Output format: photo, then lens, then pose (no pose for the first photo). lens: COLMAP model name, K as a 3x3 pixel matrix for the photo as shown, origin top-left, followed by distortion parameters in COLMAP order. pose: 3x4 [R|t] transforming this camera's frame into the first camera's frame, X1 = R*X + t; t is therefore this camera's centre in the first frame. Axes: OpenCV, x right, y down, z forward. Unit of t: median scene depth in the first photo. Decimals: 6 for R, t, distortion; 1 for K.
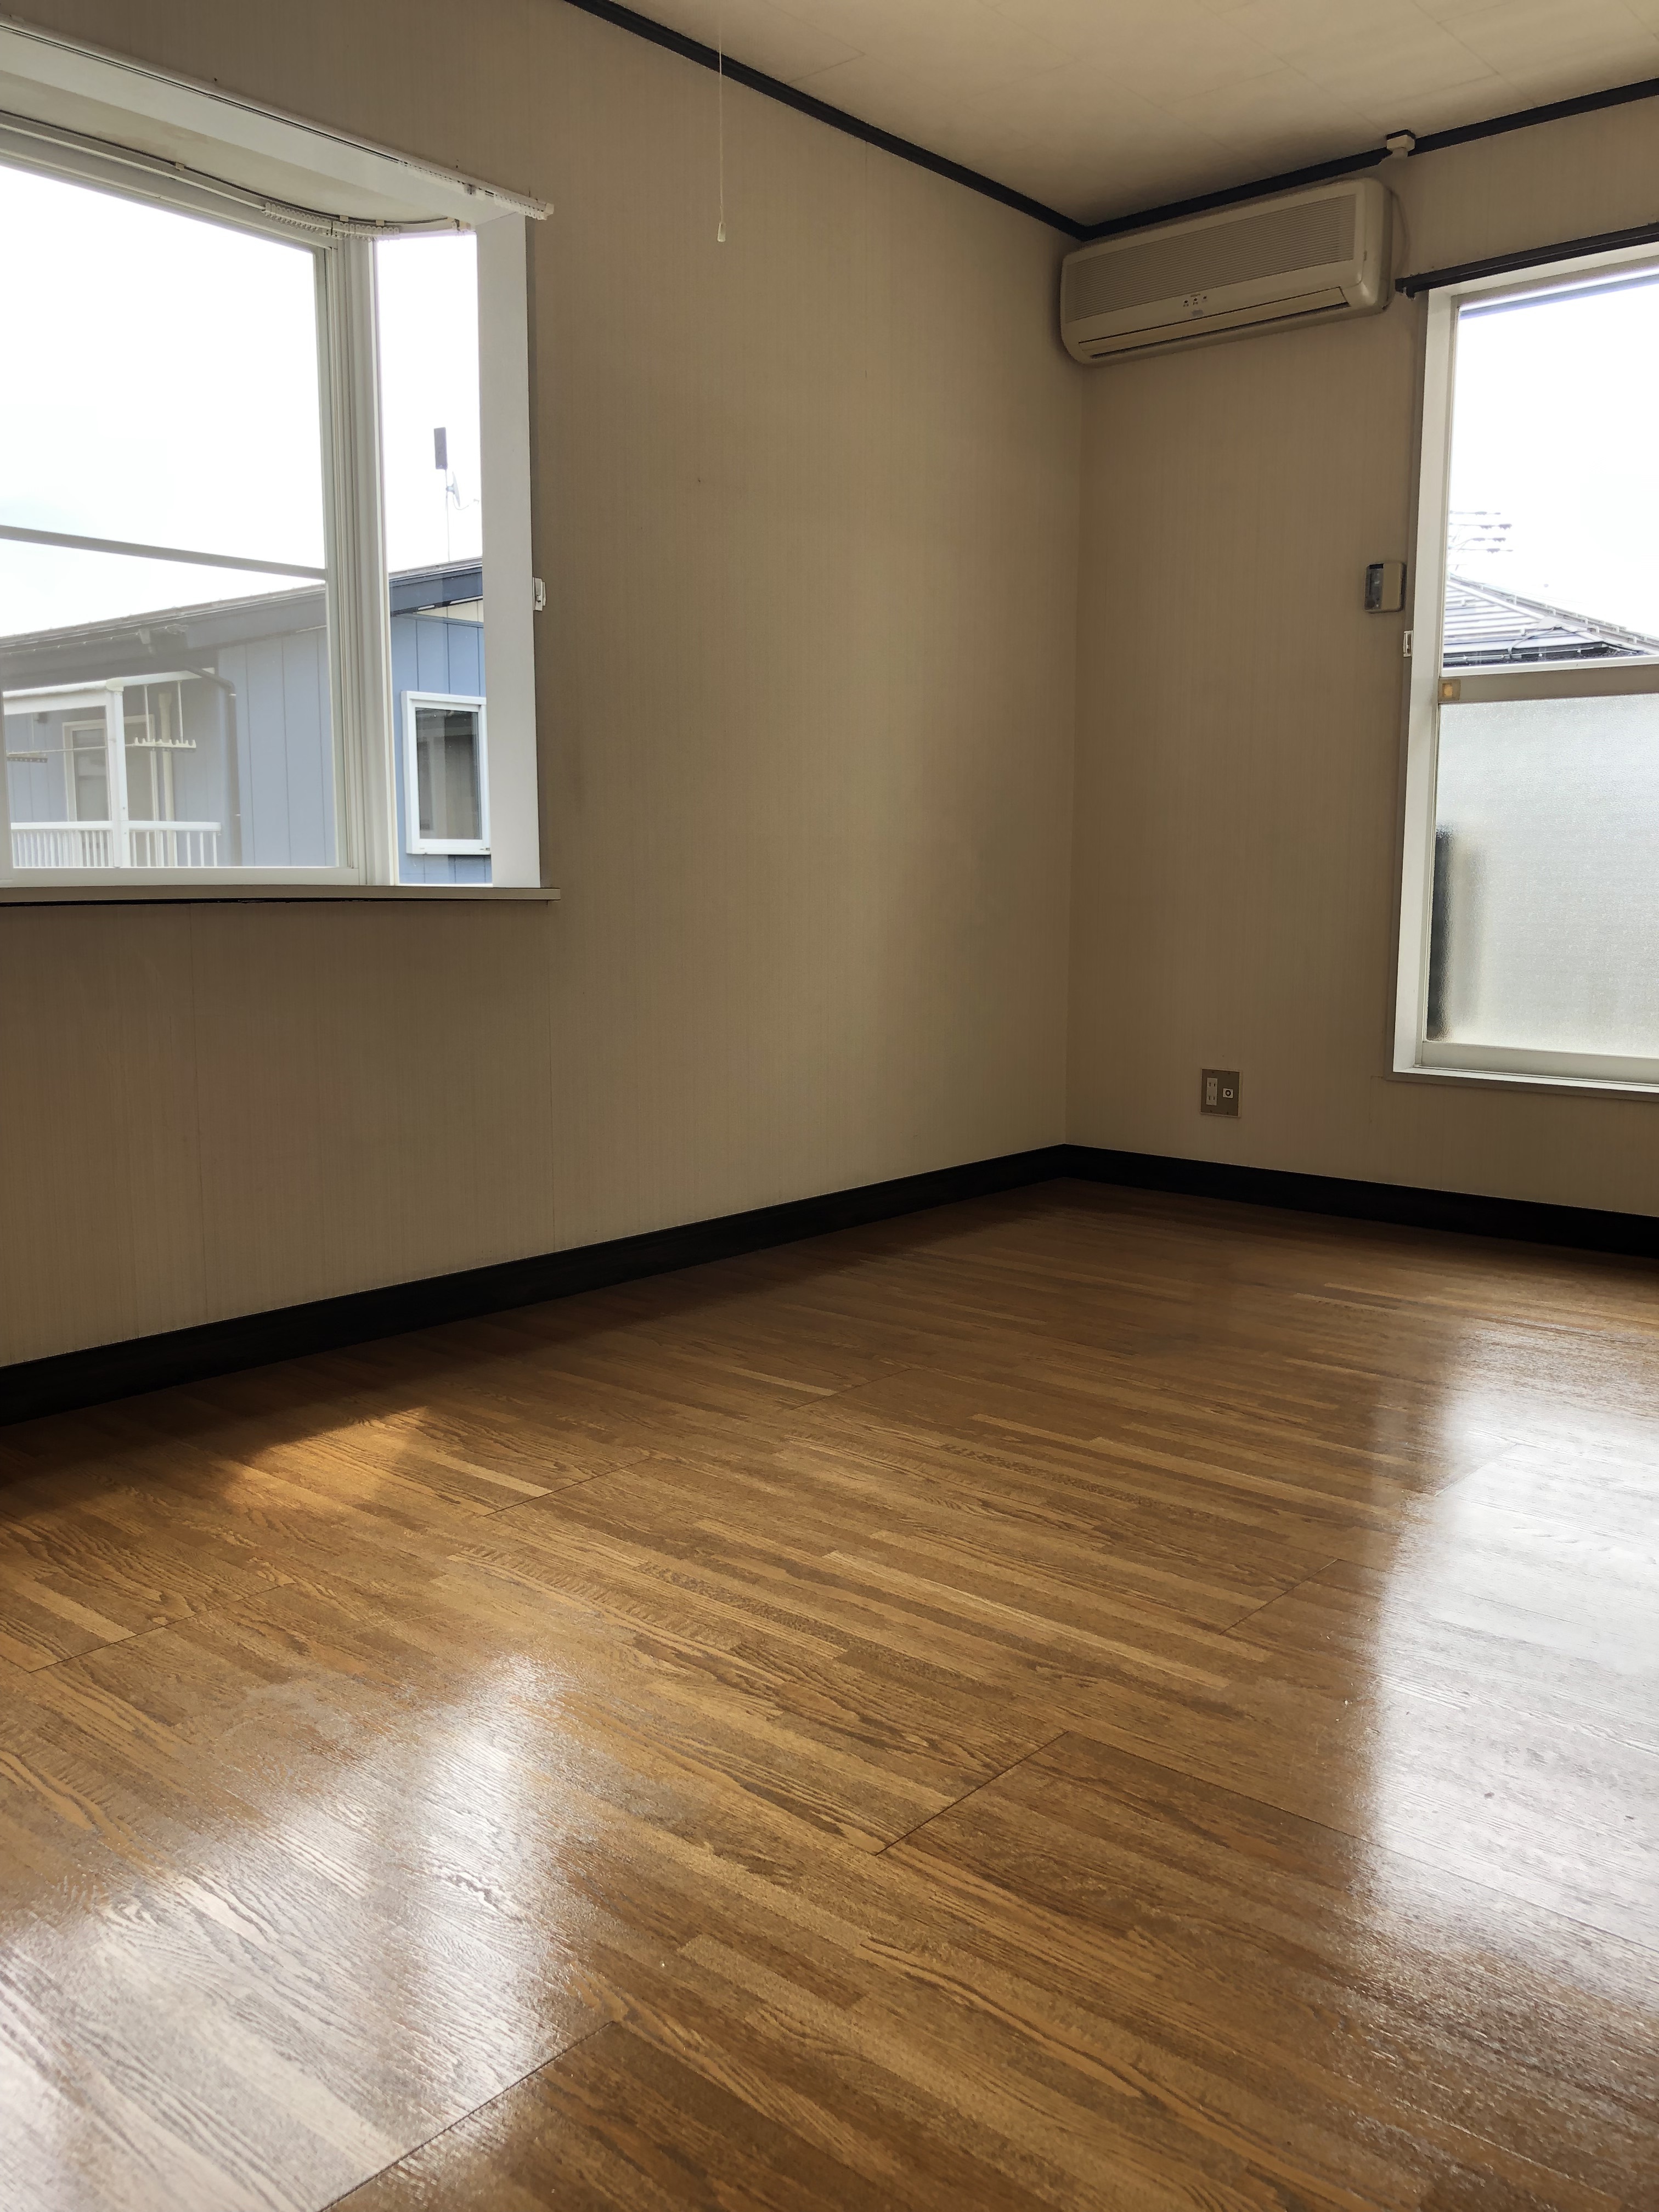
lens RADIAL K [[1829.5, 0, 831.8], [0, 1829.5, 1118.4], [0, 0, 1]] dist [-0.042517, 0.031729]
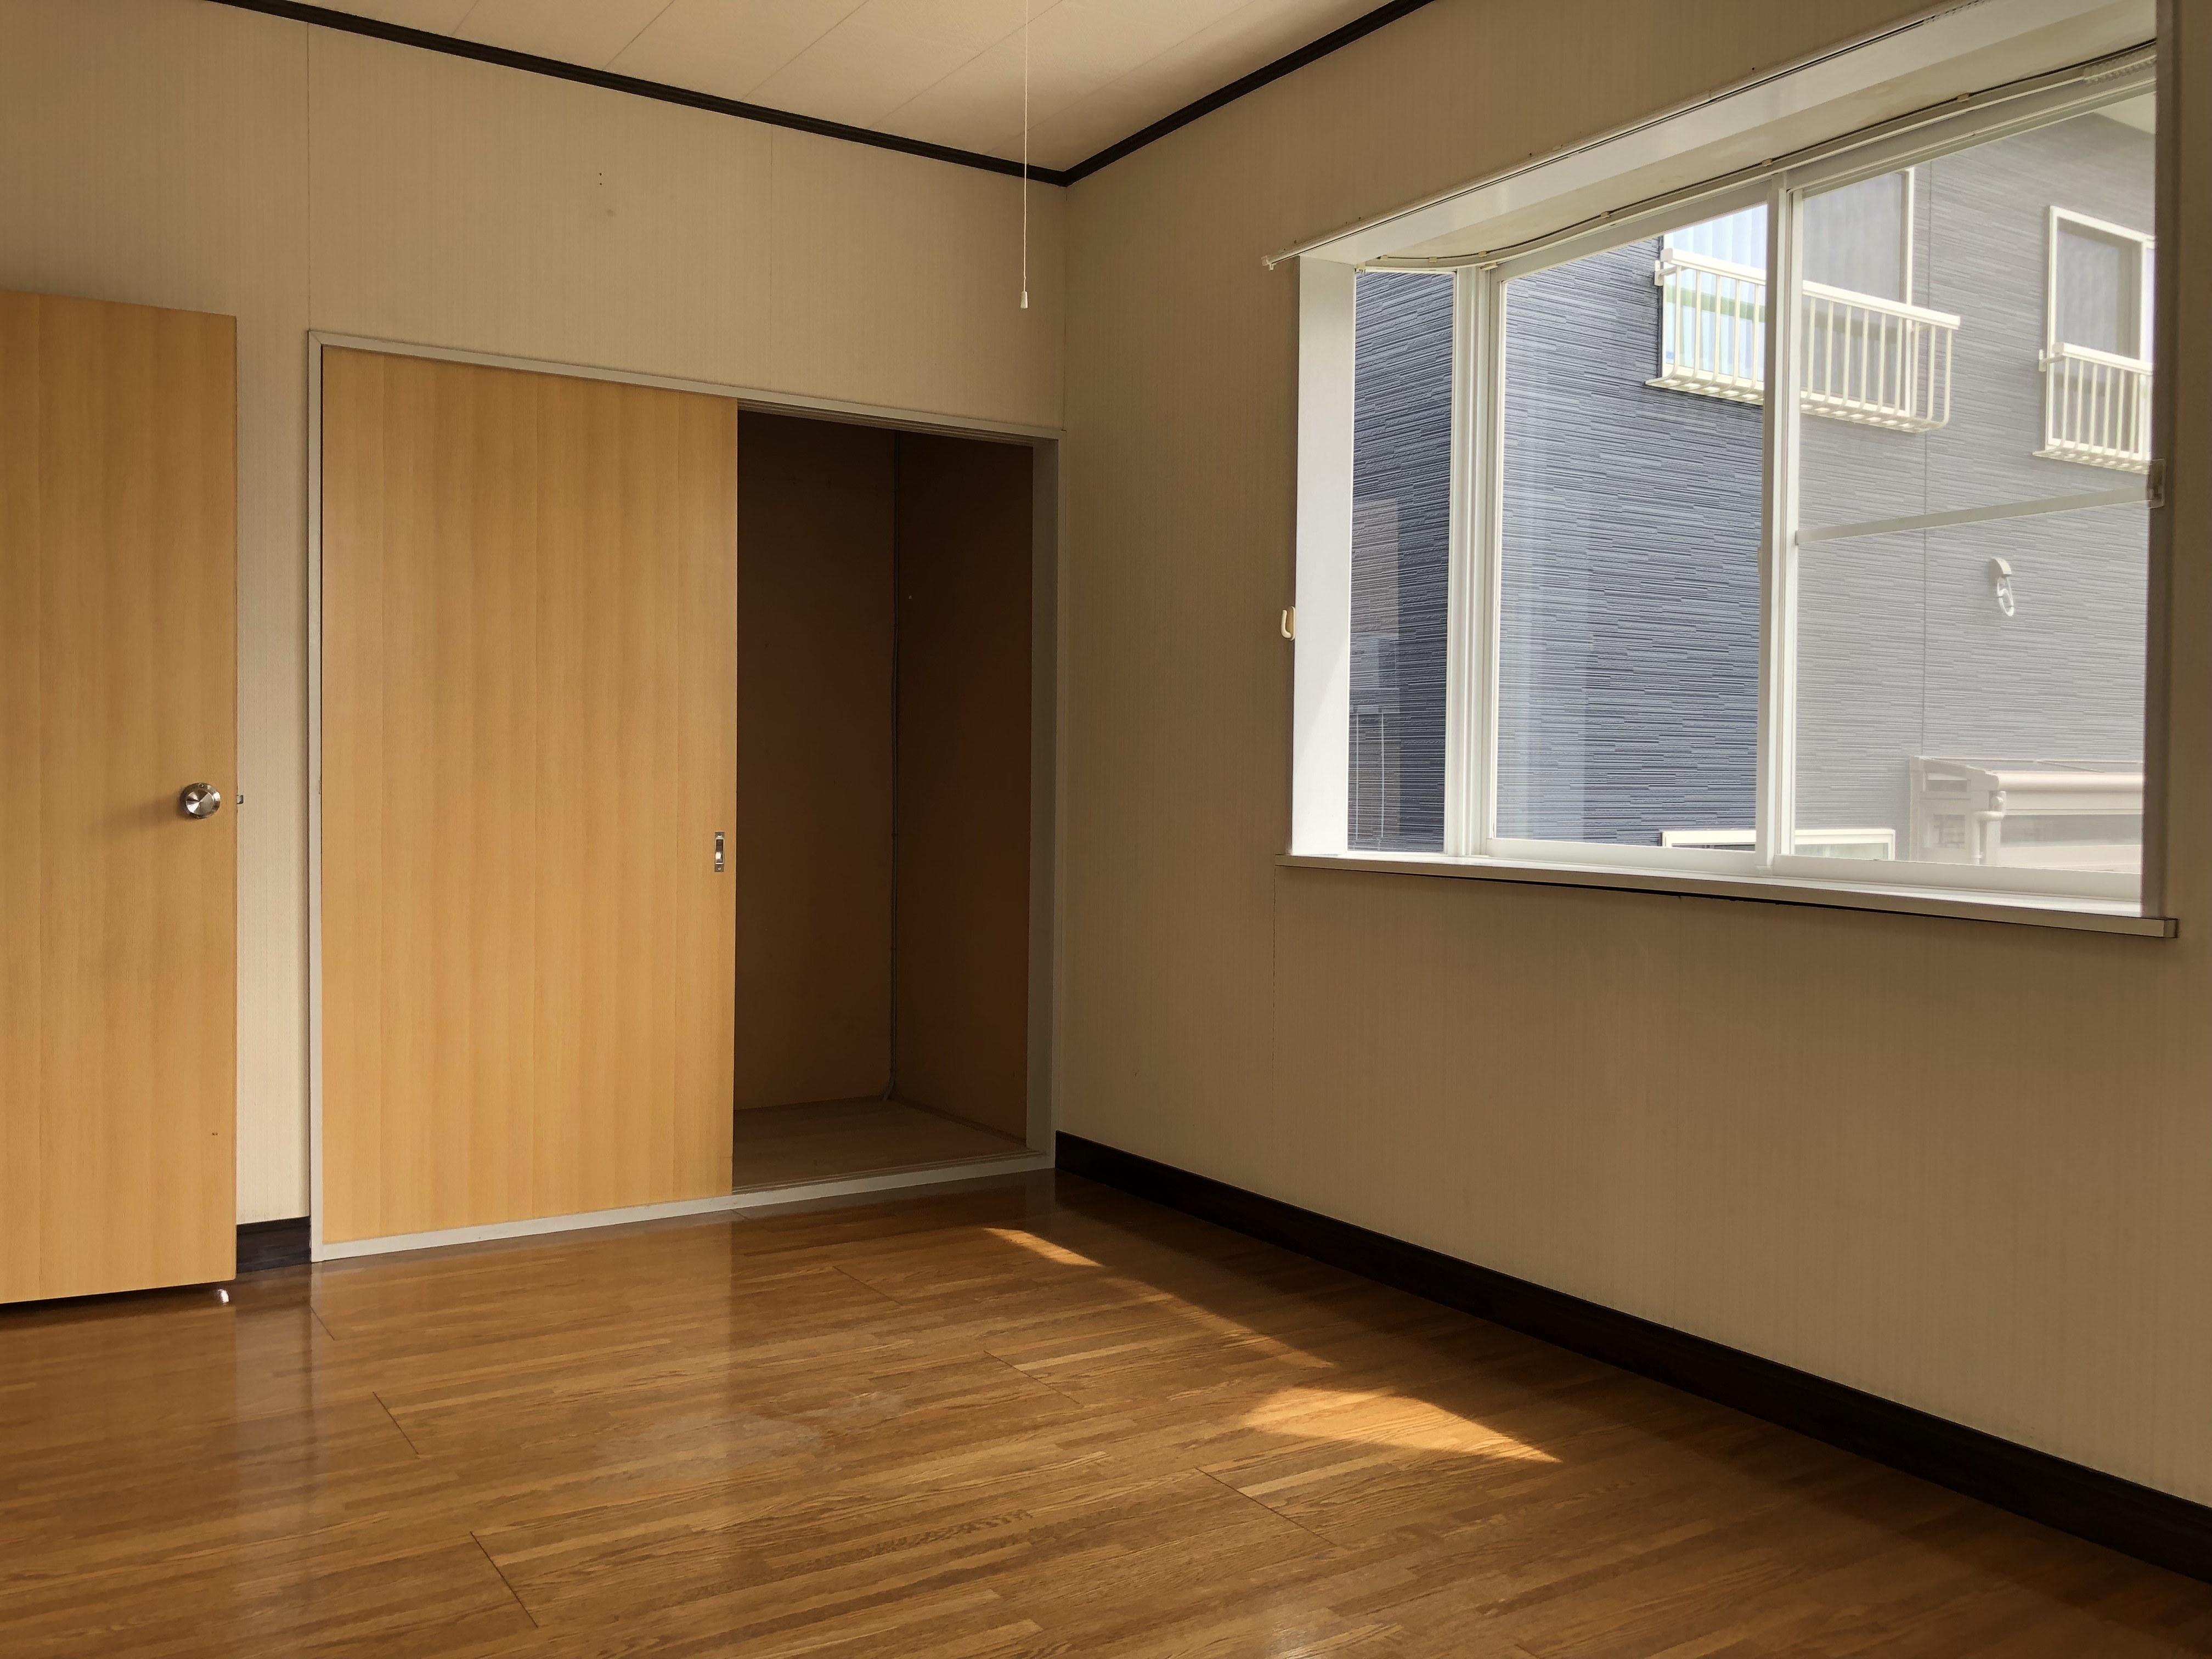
lens RADIAL K [[1829.5, 0, 1109.8], [0, 1829.5, 816.0], [0, 0, 1]] dist [-0.042517, 0.031729]
pose [[-0.272464, 0.023514, -0.961879, 0.828360], [-0.157408, 0.985143, 0.068671, -0.218550], [0.949203, 0.170118, -0.264714, 1.168350]]
